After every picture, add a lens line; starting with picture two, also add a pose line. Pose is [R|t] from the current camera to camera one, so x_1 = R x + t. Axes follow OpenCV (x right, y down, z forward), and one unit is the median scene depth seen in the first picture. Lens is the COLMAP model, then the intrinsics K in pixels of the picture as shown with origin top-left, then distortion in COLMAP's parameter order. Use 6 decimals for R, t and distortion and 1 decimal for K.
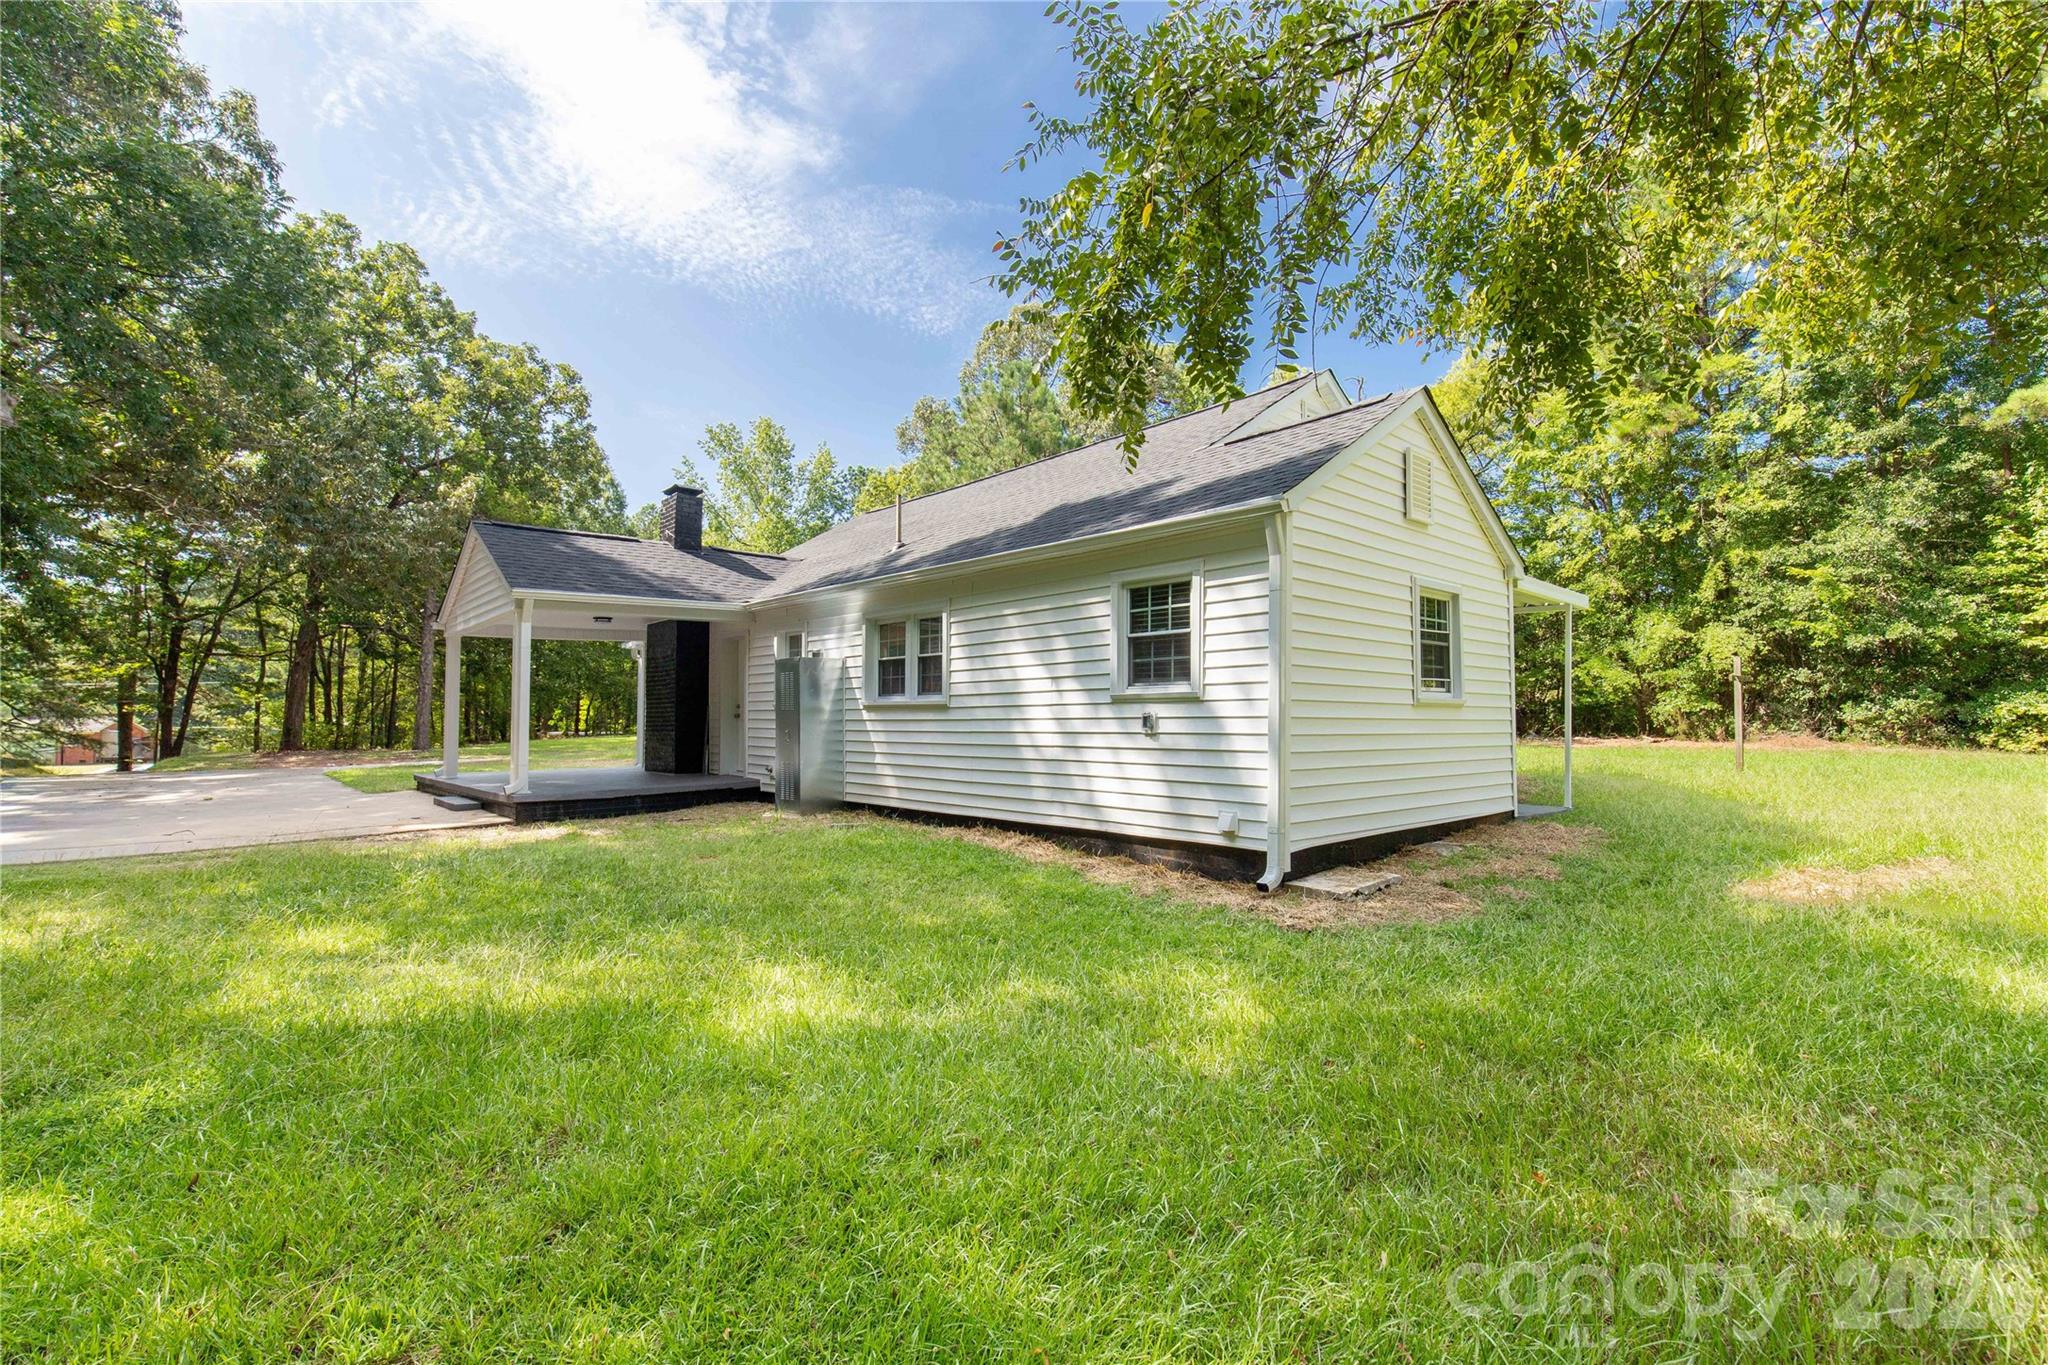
lens RADIAL K [[925.5, 0, 1016.5], [0, 925.5, 685.0], [0, 0, 1]] dist [0.003351, 0.000125]
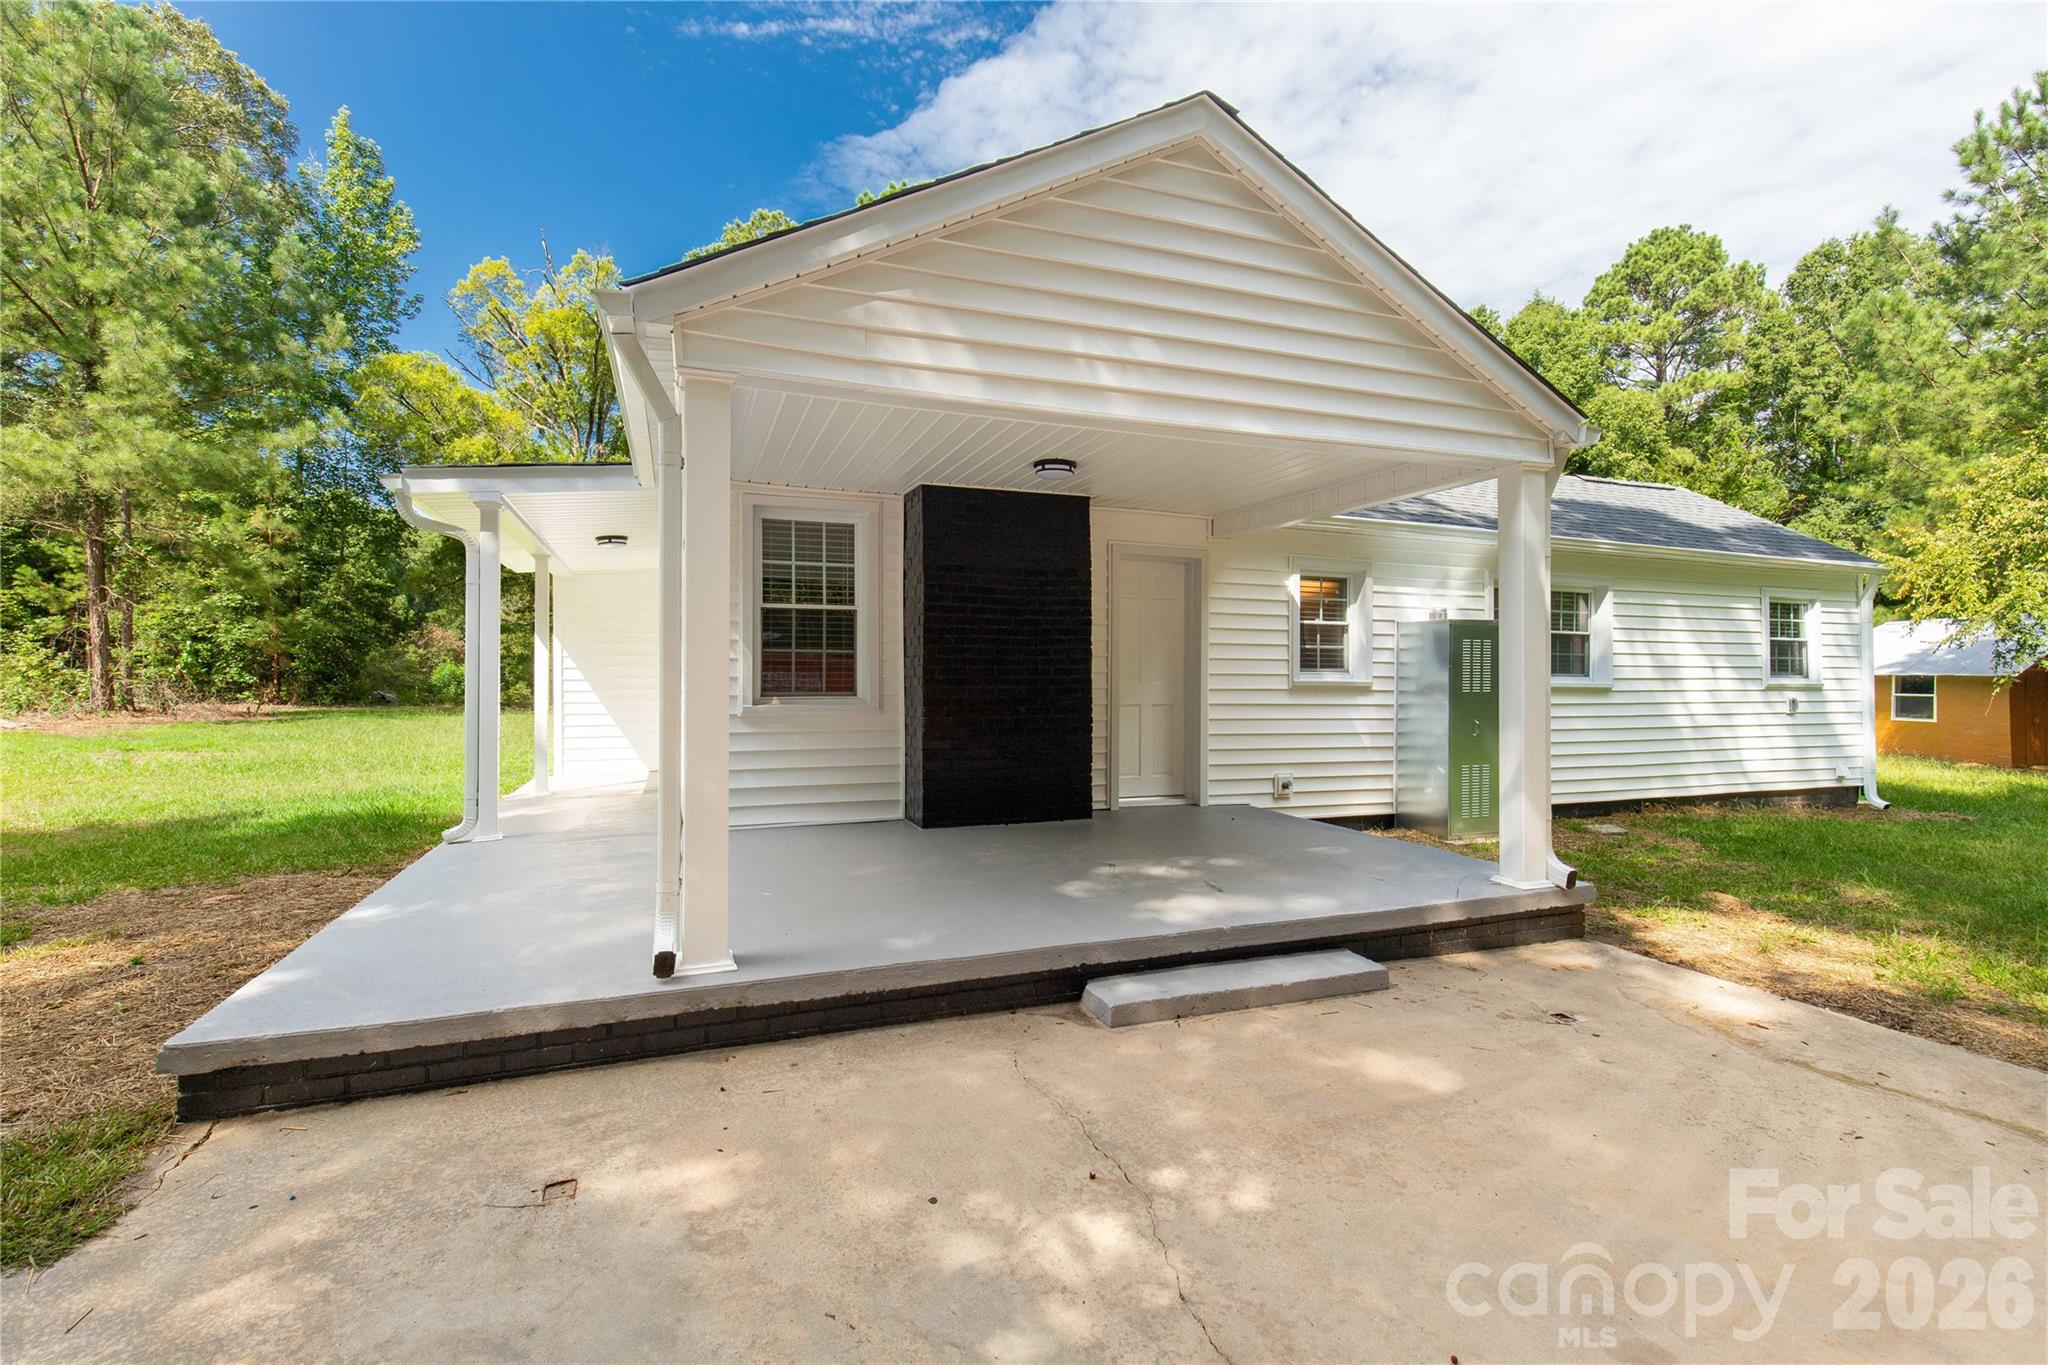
lens RADIAL K [[925.5, 0, 1016.5], [0, 925.5, 685.0], [0, 0, 1]] dist [0.003351, 0.000125]
pose [[0.368867, 0.012436, 0.929399, -1.501123], [-0.035272, 0.999378, 0.000627, 0.049585], [-0.928813, -0.033013, 0.369076, 1.521395]]
